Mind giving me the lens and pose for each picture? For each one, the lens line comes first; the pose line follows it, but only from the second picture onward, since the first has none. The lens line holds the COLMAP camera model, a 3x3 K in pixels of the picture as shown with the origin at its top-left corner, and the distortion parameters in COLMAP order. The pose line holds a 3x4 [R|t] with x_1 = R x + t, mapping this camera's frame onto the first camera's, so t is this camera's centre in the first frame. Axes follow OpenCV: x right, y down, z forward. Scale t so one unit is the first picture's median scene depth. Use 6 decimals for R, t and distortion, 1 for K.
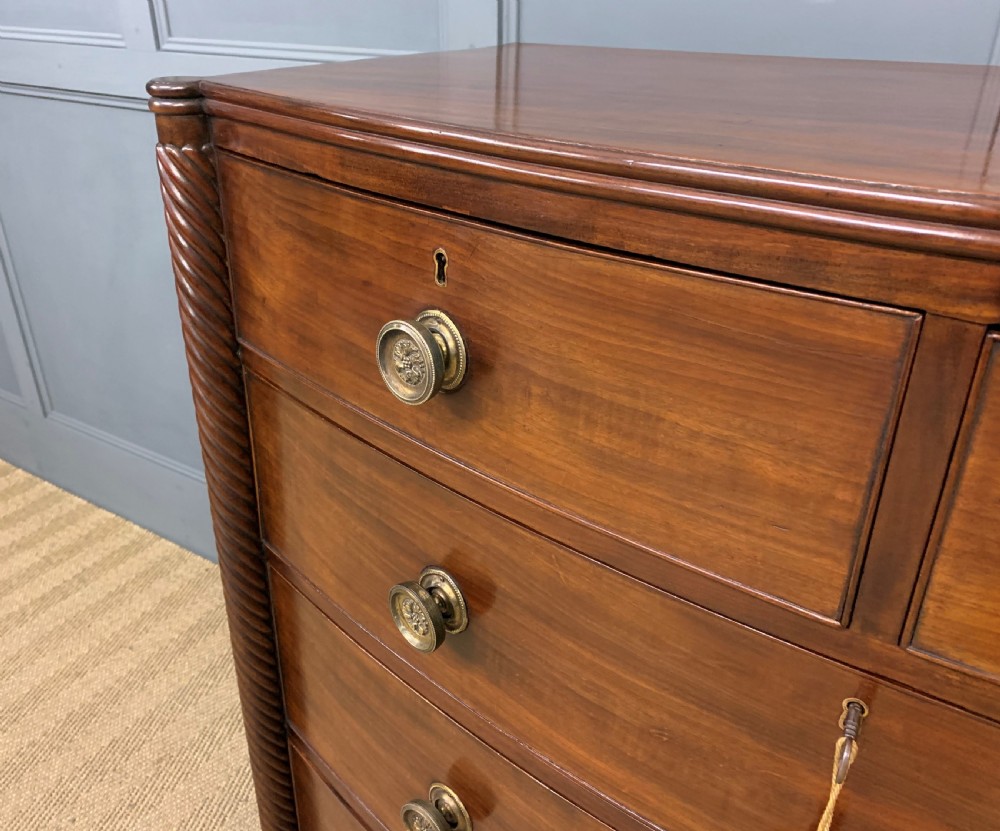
lens RADIAL K [[865.9, 0, 459.7], [0, 865.9, 427.2], [0, 0, 1]] dist [0.047597, -0.043578]
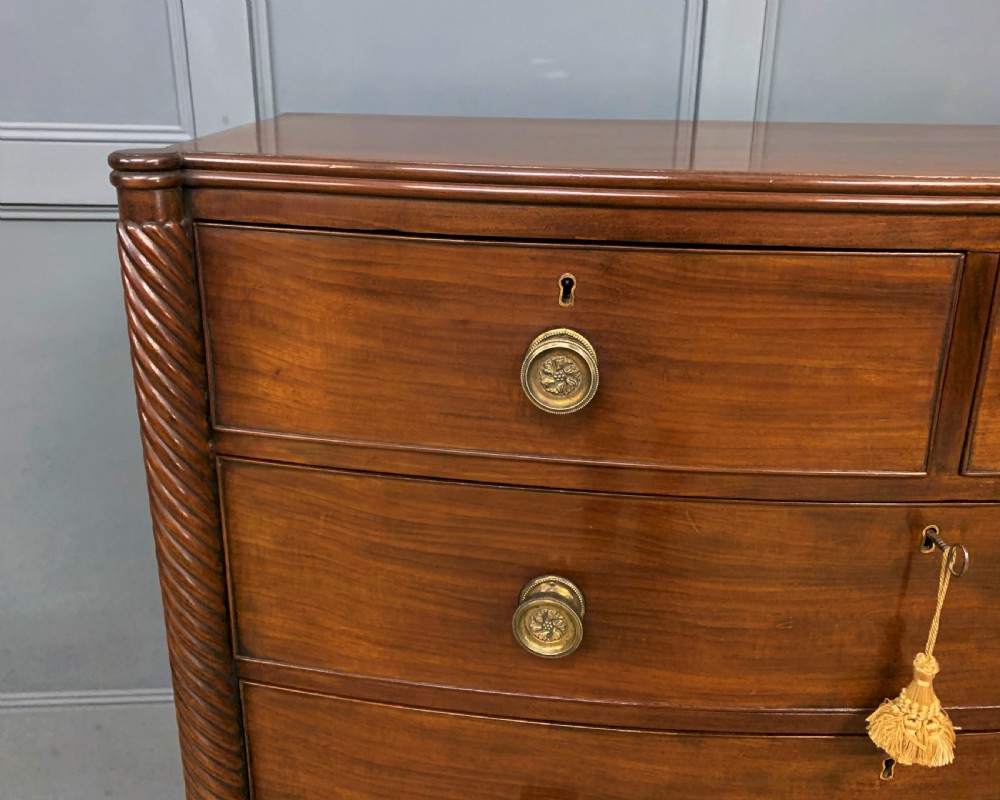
lens RADIAL K [[884.7, 0, 513.4], [0, 884.7, 388.2], [0, 0, 1]] dist [0.057188, -0.076373]
pose [[0.789492, -0.189744, 0.583695, -0.783579], [0.266322, 0.962725, -0.047265, -0.022040], [-0.552969, 0.192766, 0.810597, 0.110760]]
